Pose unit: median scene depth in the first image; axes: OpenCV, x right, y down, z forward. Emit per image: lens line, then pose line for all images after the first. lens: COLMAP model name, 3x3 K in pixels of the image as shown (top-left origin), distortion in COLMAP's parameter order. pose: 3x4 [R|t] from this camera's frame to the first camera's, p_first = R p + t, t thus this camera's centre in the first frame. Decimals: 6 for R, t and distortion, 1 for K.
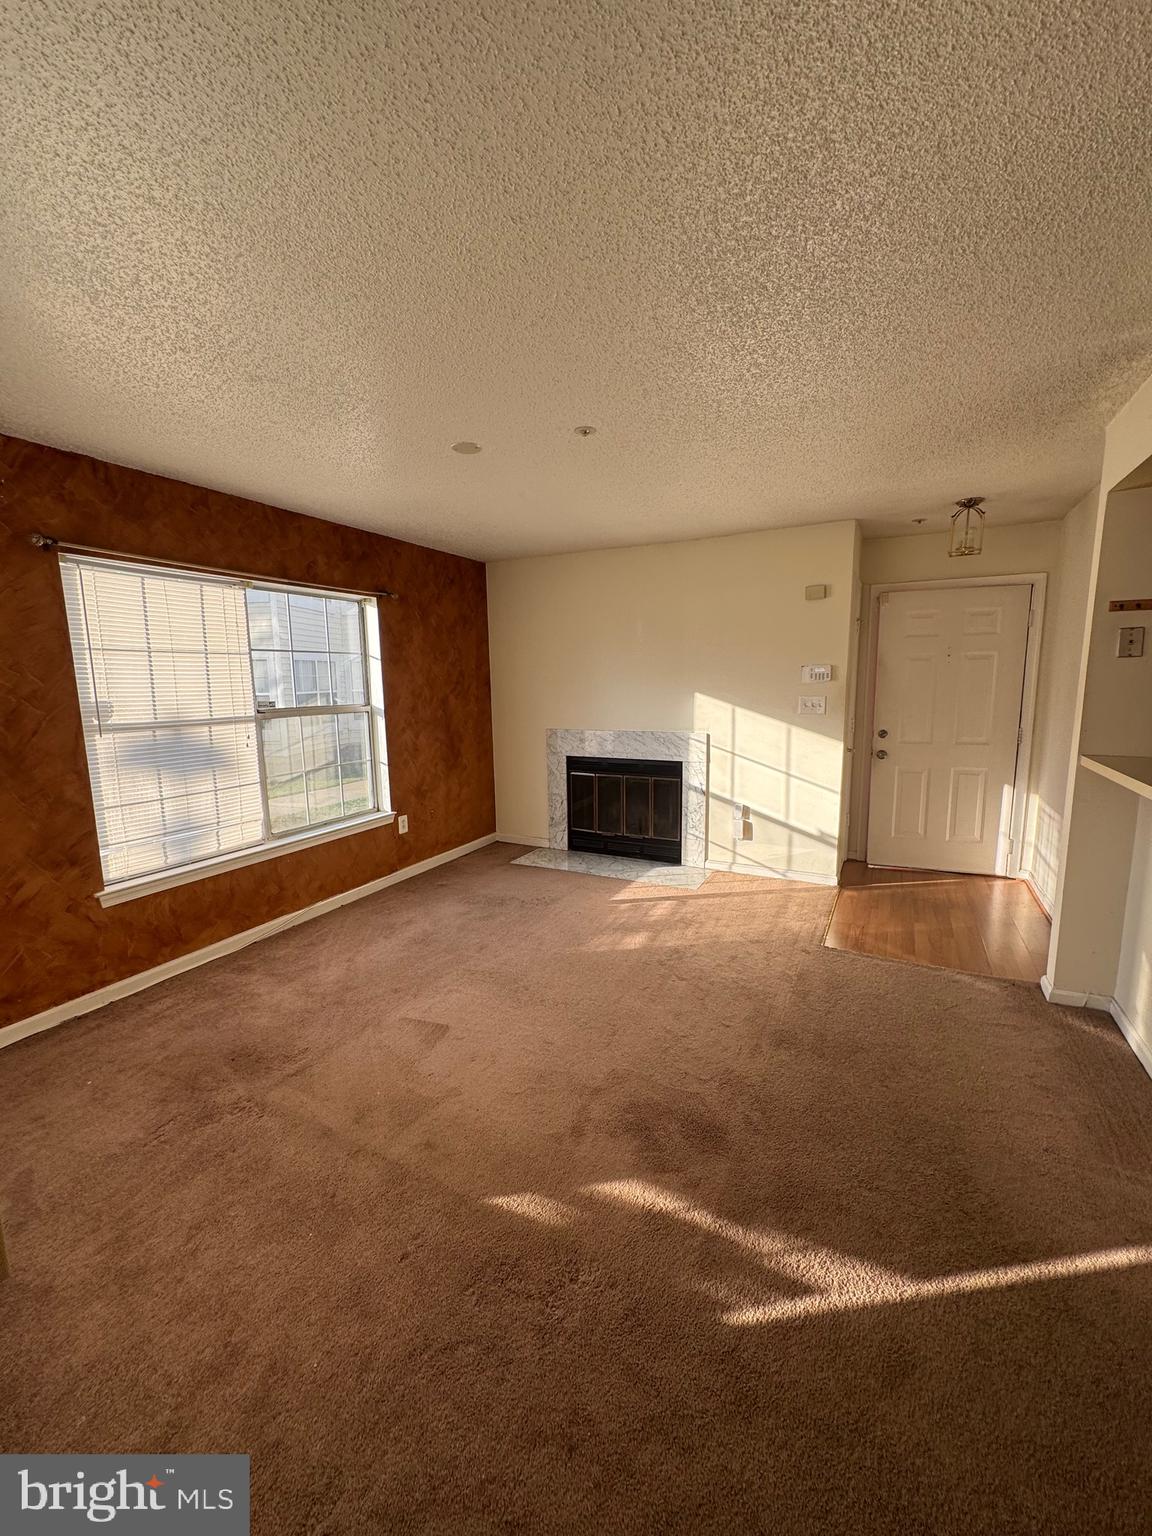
lens RADIAL K [[610.8, 0, 573.3], [0, 610.8, 767.4], [0, 0, 1]] dist [-0.002187, 0.000807]
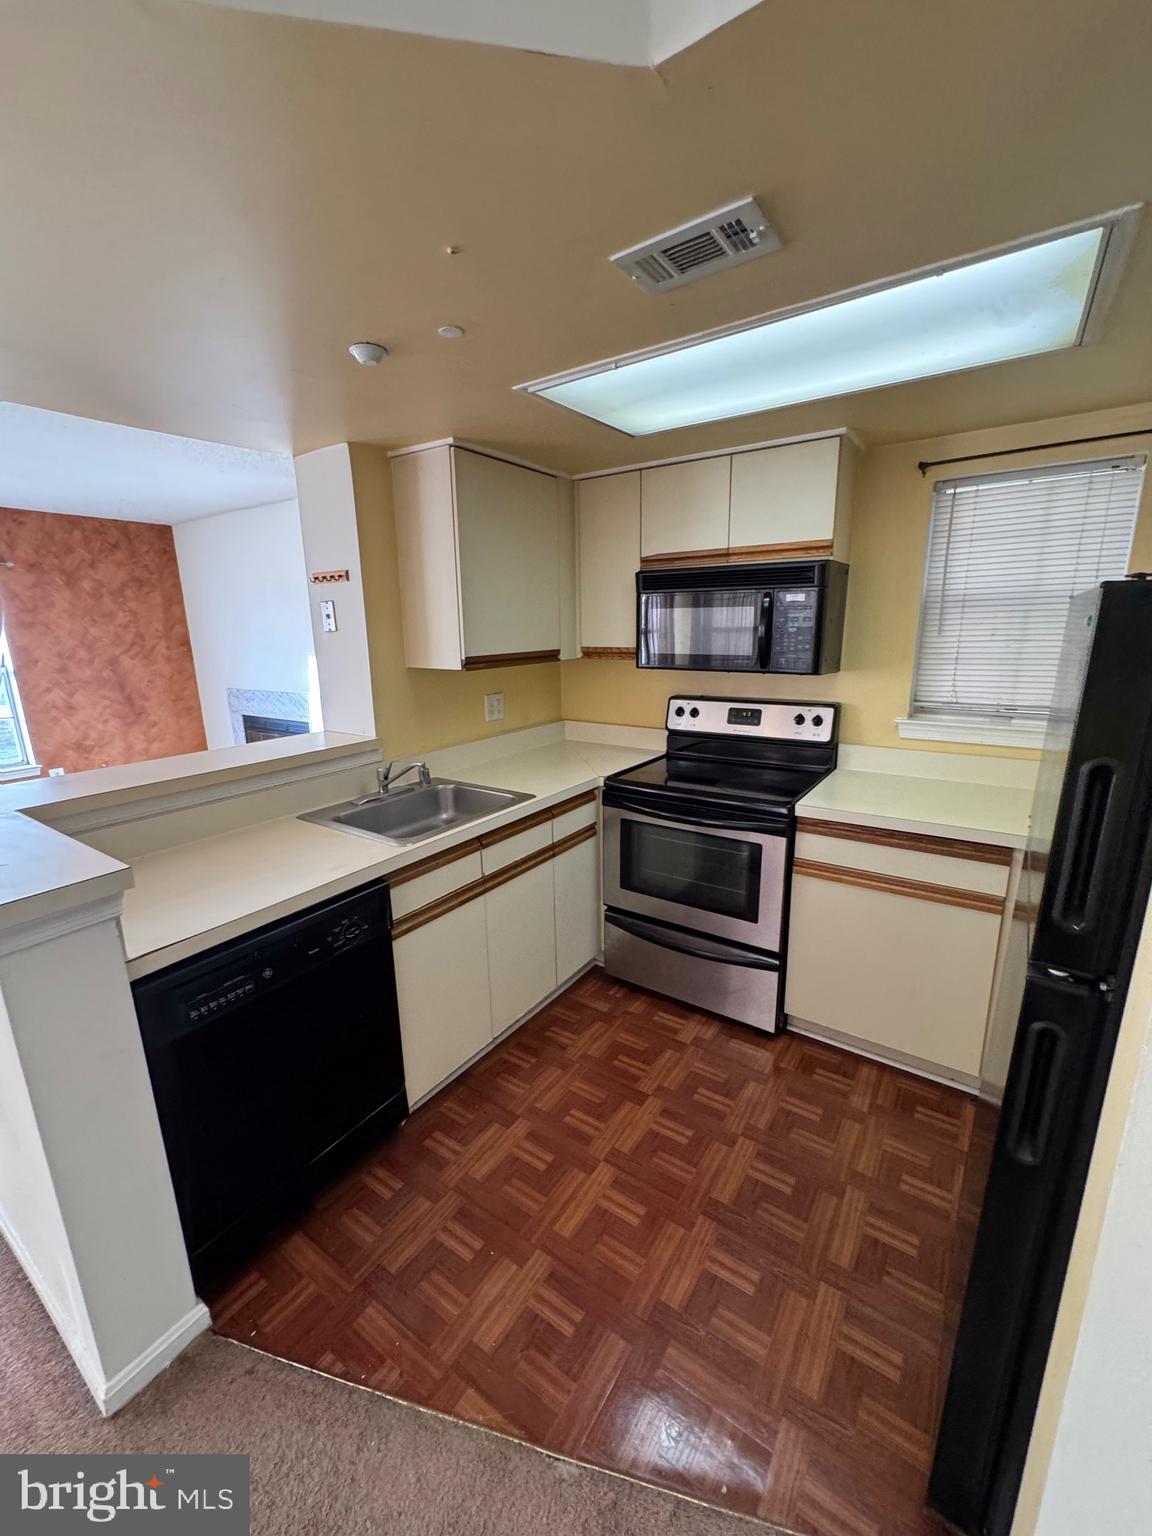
lens RADIAL K [[610.8, 0, 572.7], [0, 610.8, 765.5], [0, 0, 1]] dist [-0.002187, 0.000807]
pose [[0.992352, 0.023935, -0.121097, 0.852834], [-0.013854, 0.996419, 0.083415, -0.033640], [0.122660, -0.081099, 0.989130, 0.039384]]
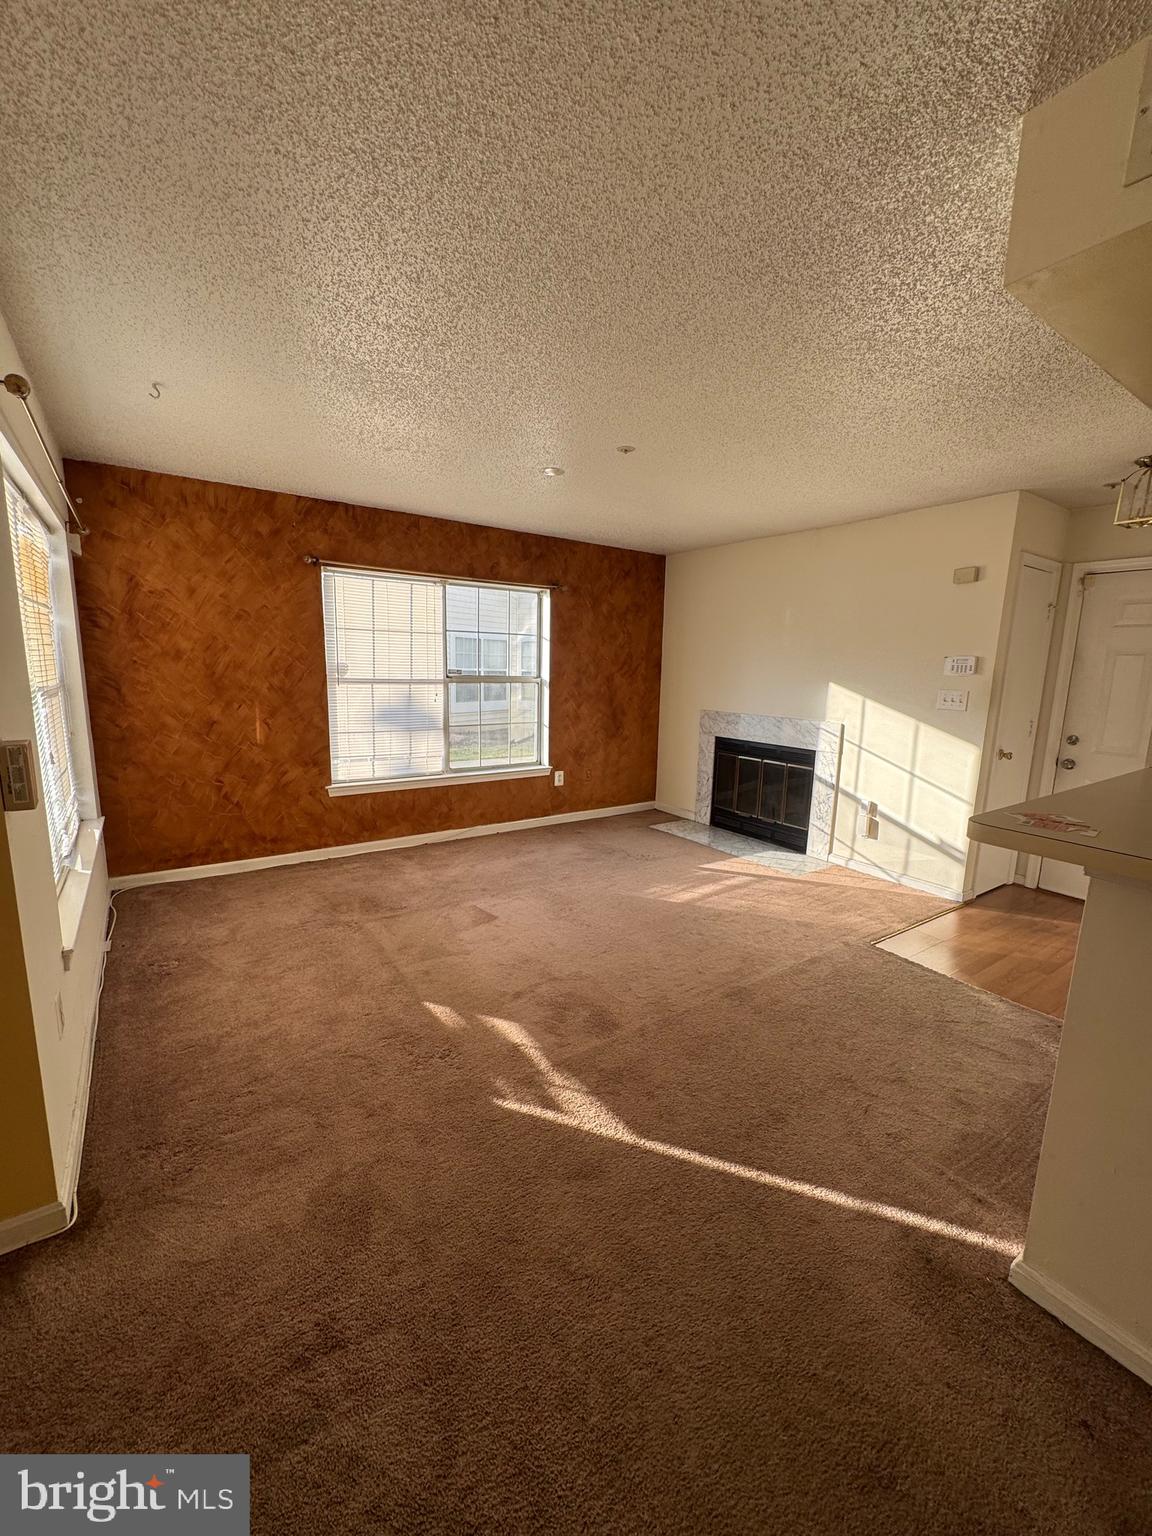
lens RADIAL K [[610.8, 0, 579.9], [0, 610.8, 768.5], [0, 0, 1]] dist [-0.002187, 0.000807]
pose [[0.887933, 0.116878, -0.444876, 0.324817], [-0.105741, 0.993142, 0.049868, 0.010542], [0.447654, 0.002762, 0.894203, -0.068090]]
